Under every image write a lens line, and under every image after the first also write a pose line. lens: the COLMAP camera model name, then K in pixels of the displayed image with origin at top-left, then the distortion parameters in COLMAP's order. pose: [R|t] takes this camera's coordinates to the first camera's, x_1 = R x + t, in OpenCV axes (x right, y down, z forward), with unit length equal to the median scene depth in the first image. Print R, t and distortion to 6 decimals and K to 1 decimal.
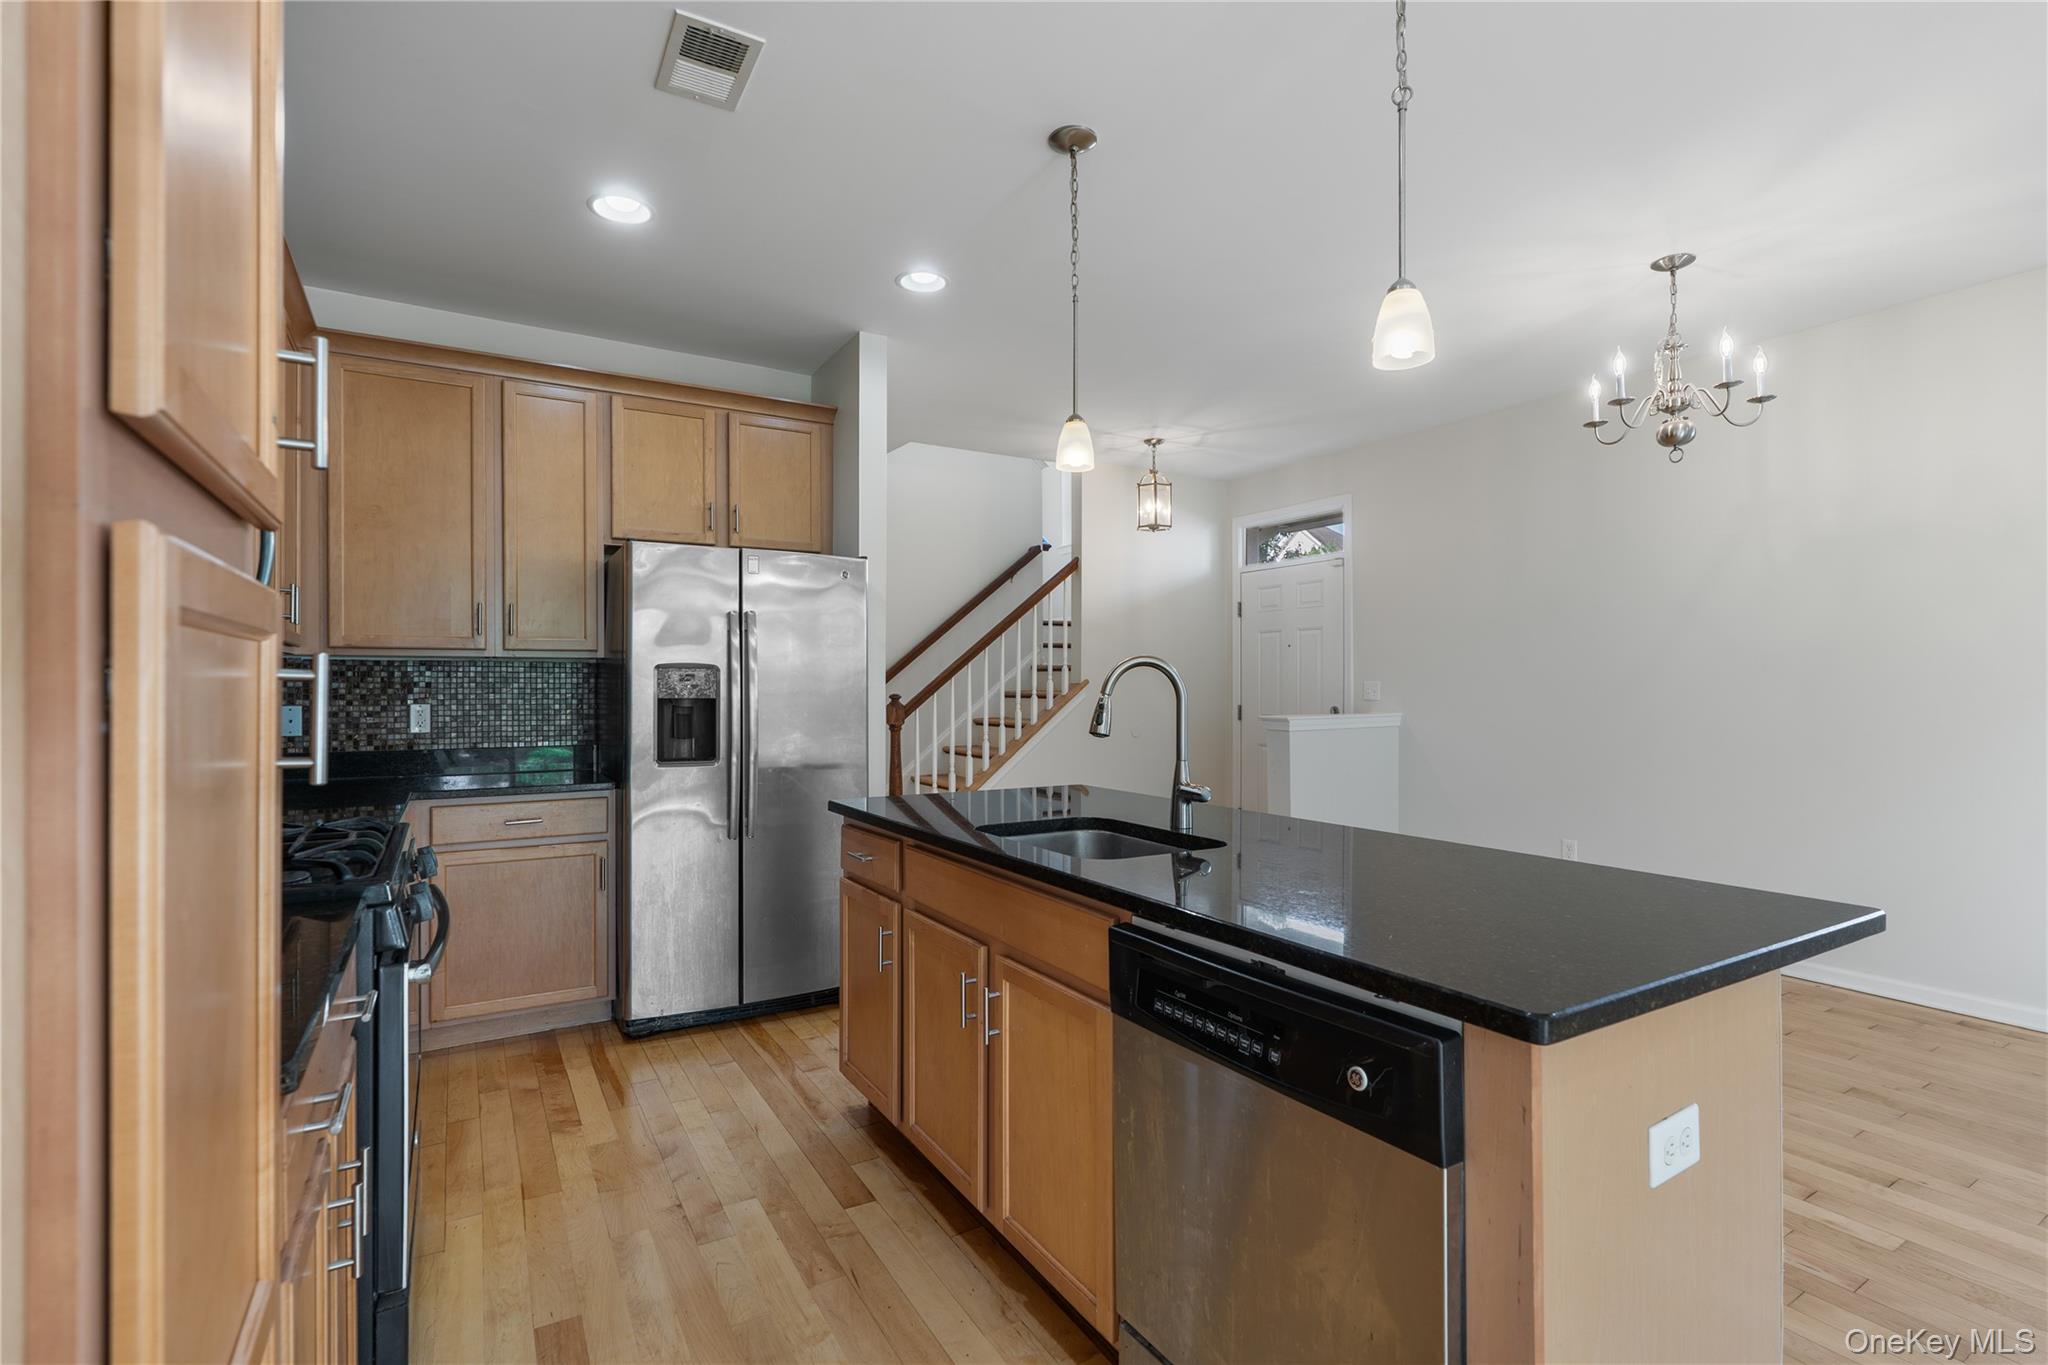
lens RADIAL K [[932.7, 0, 1019.9], [0, 932.7, 685.8], [0, 0, 1]] dist [-0.002200, -0.000230]
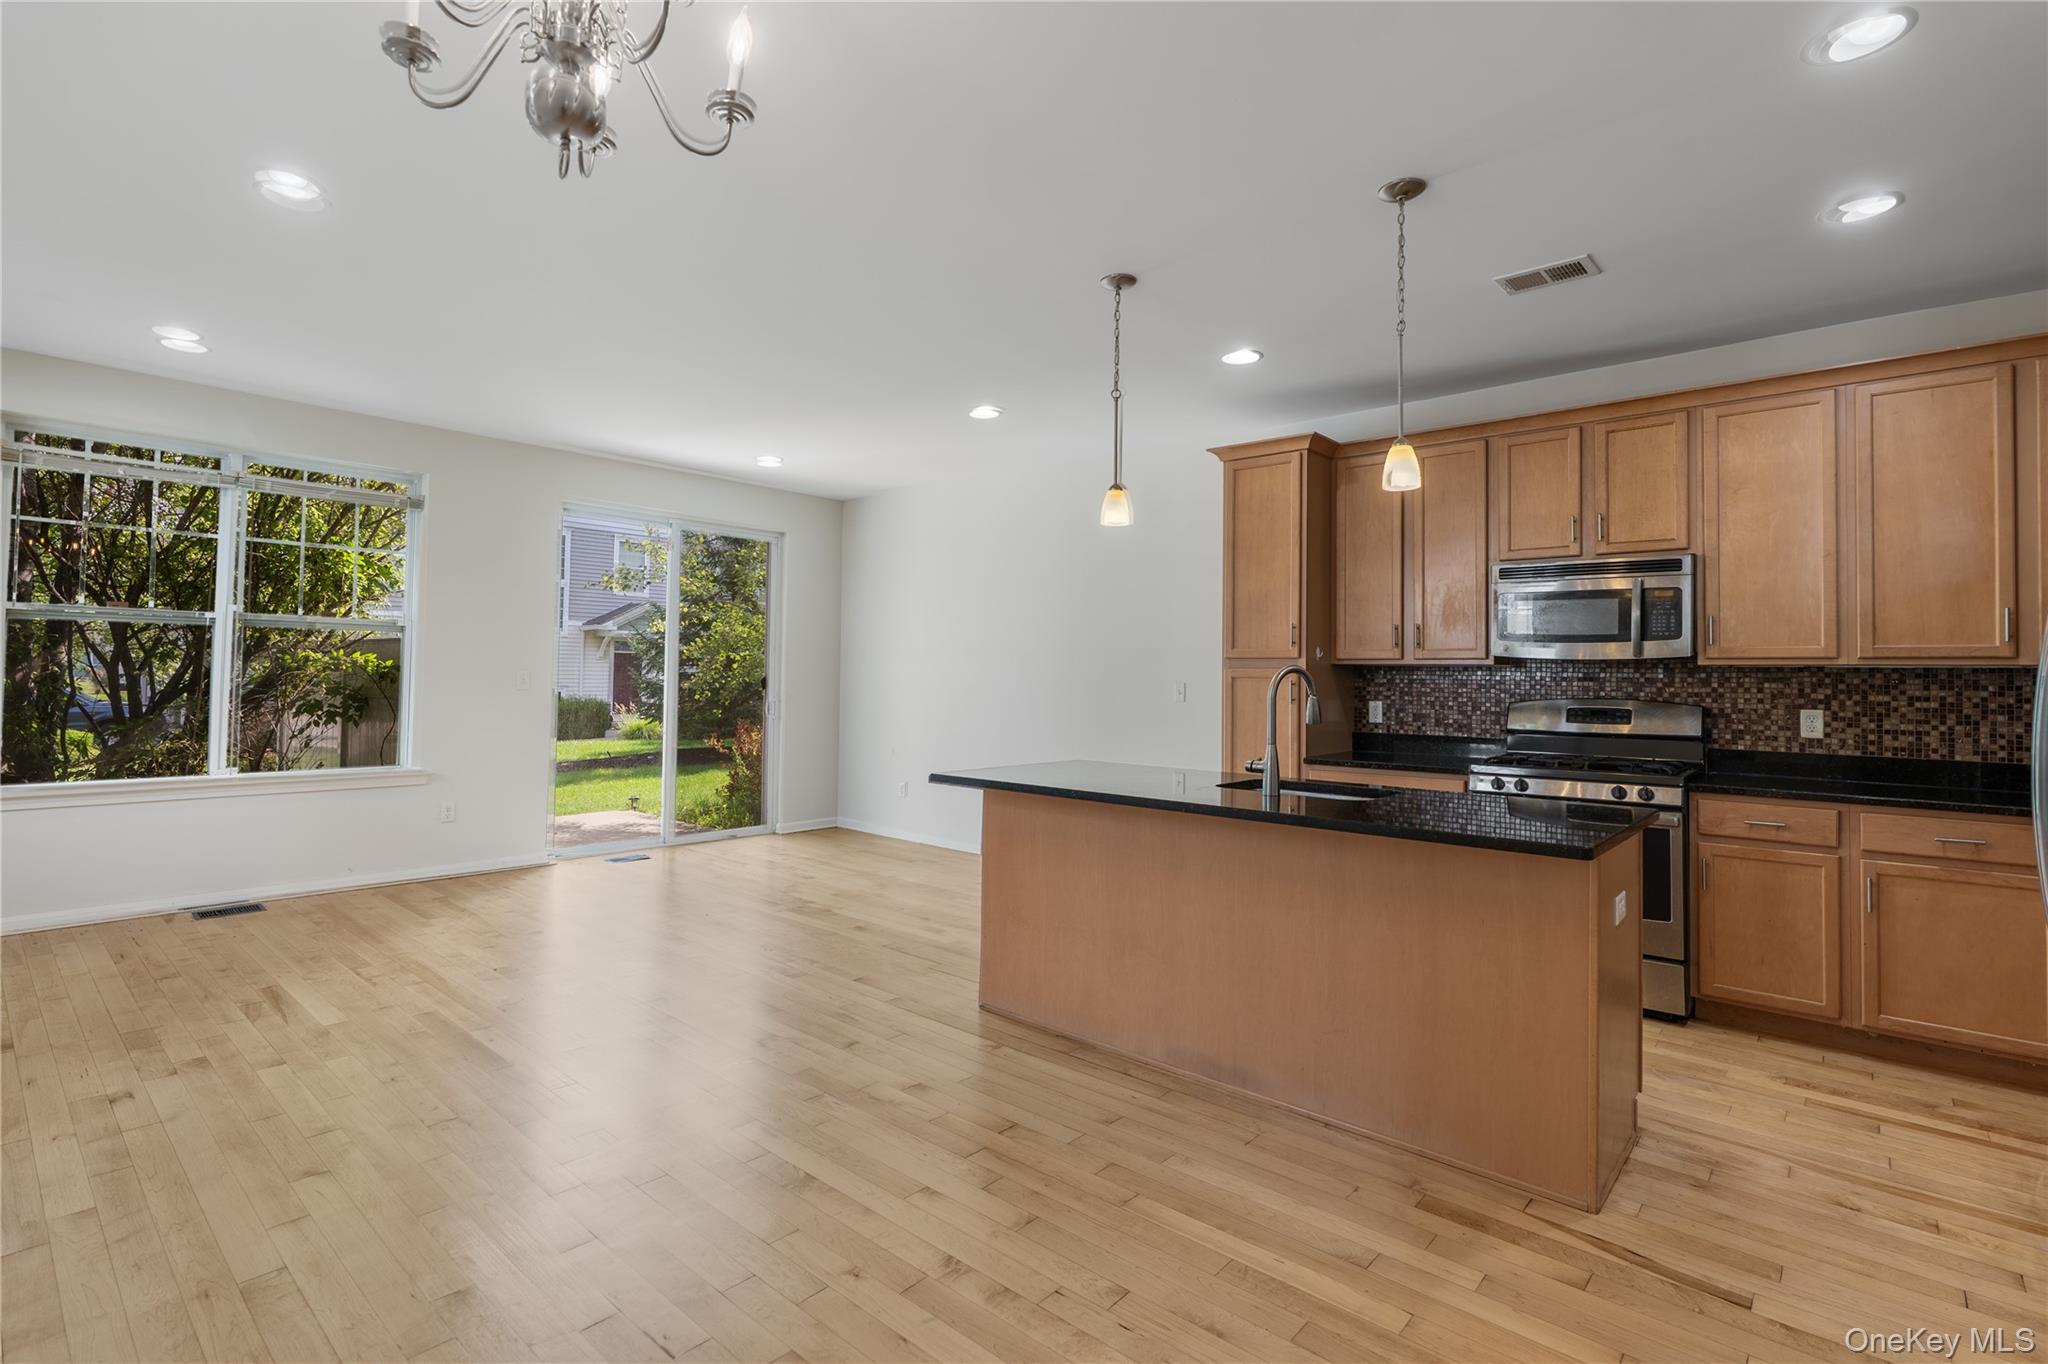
lens RADIAL K [[957.8, 0, 1016.0], [0, 957.8, 657.1], [0, 0, 1]] dist [-0.001525, 0.000493]
pose [[-0.955701, -0.018248, -0.293773, 0.595917], [-0.011703, 0.999643, -0.024023, -0.004540], [0.294106, -0.019521, -0.955573, 1.425294]]
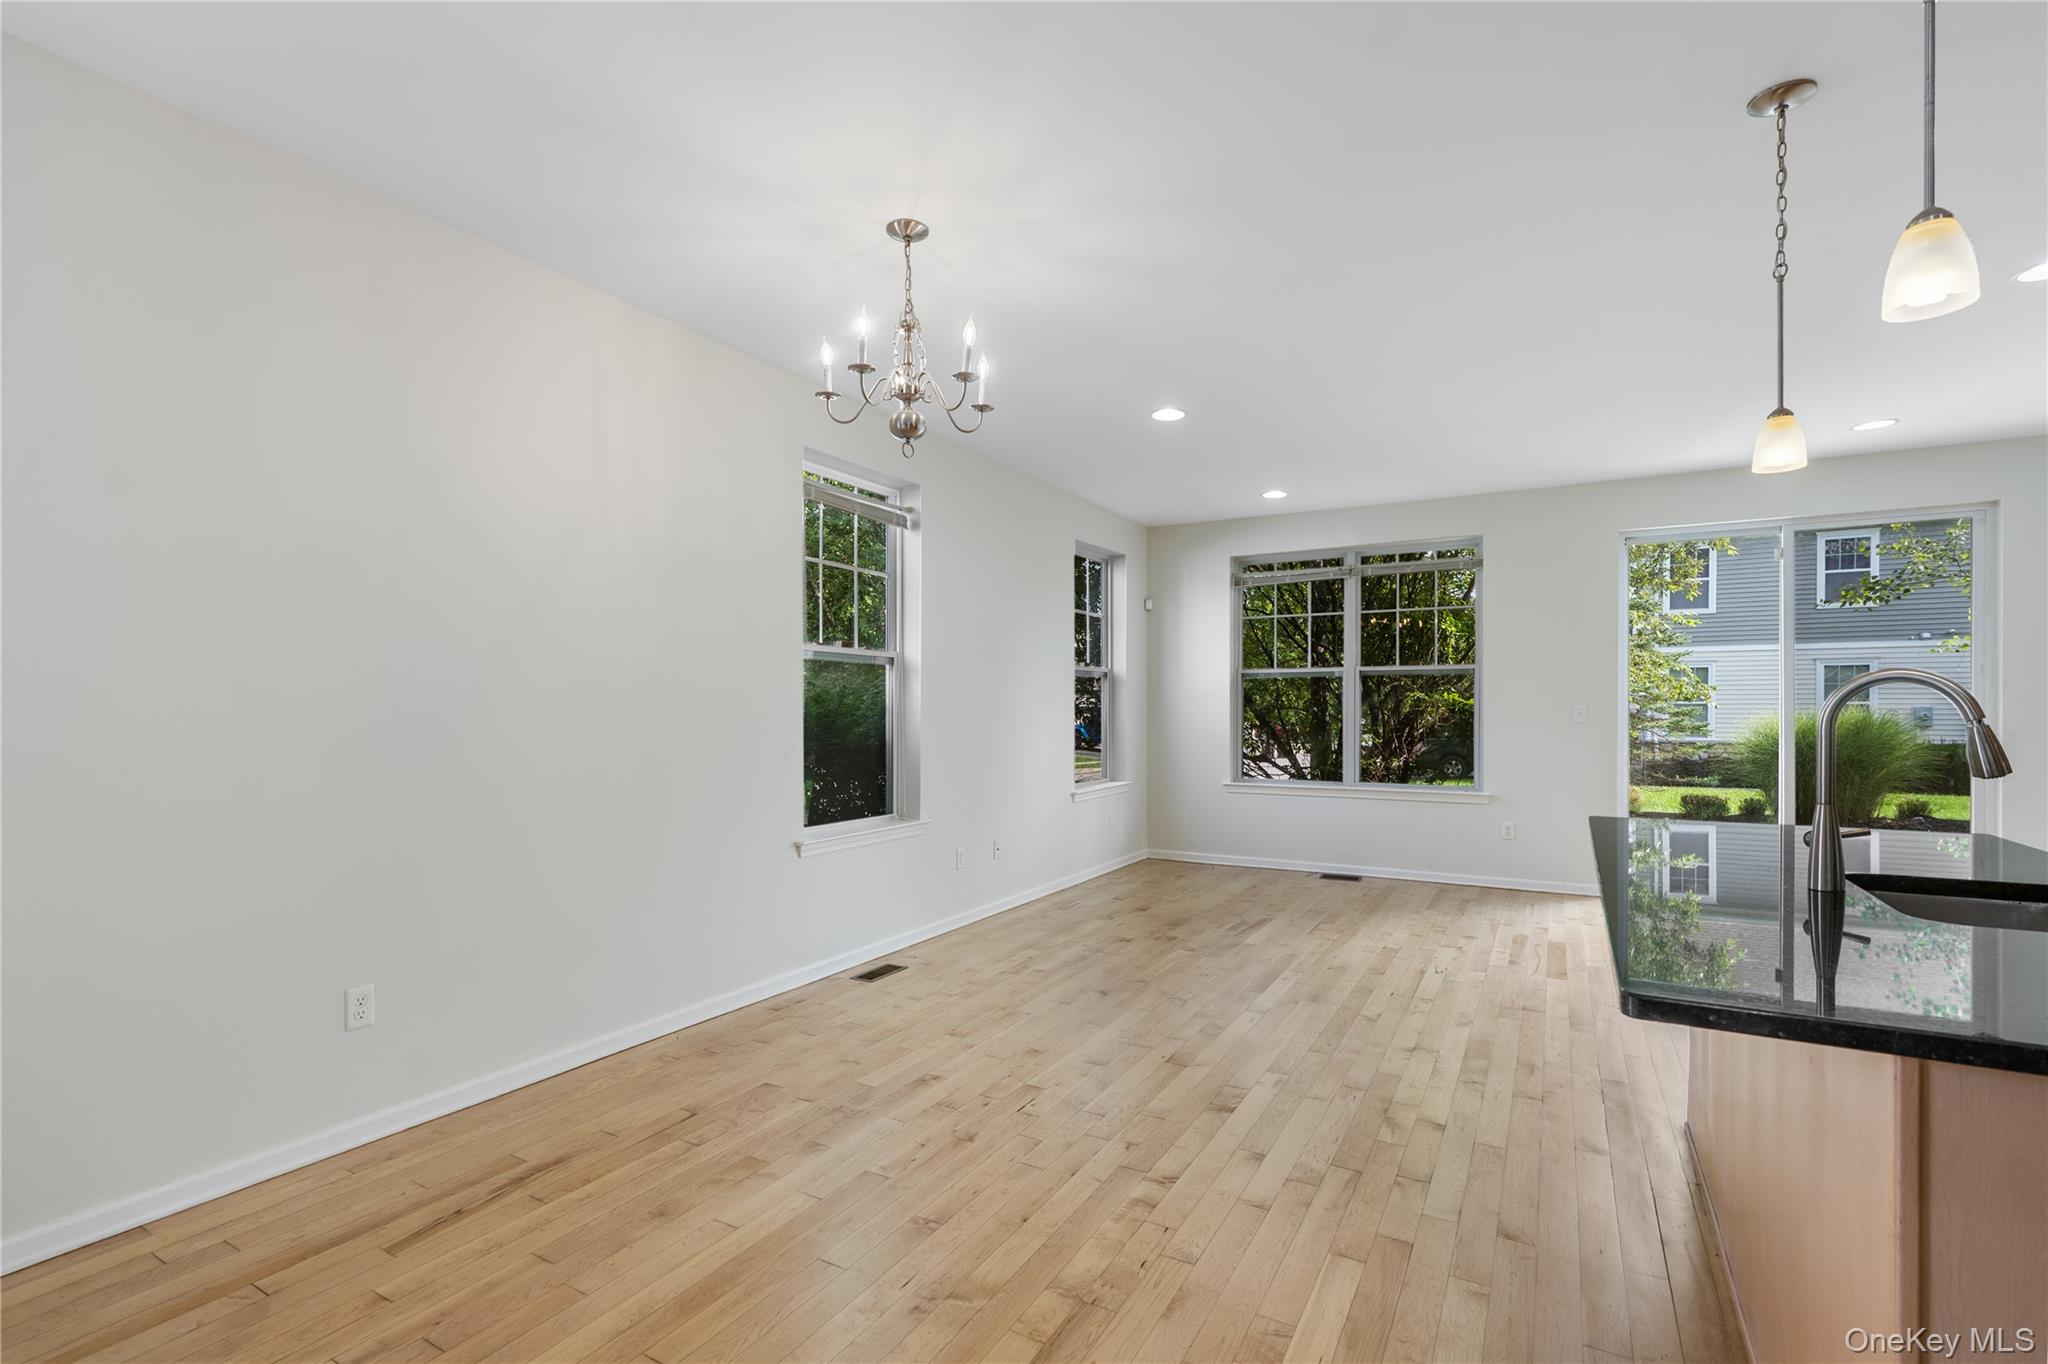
lens RADIAL K [[956.7, 0, 1023.0], [0, 956.7, 705.7], [0, 0, 1]] dist [0.024184, 0.000274]
pose [[-0.496797, 0.003134, 0.867861, -0.138296], [-0.001007, 0.999991, -0.004187, -0.000260], [-0.867866, -0.002954, -0.496789, 1.299987]]
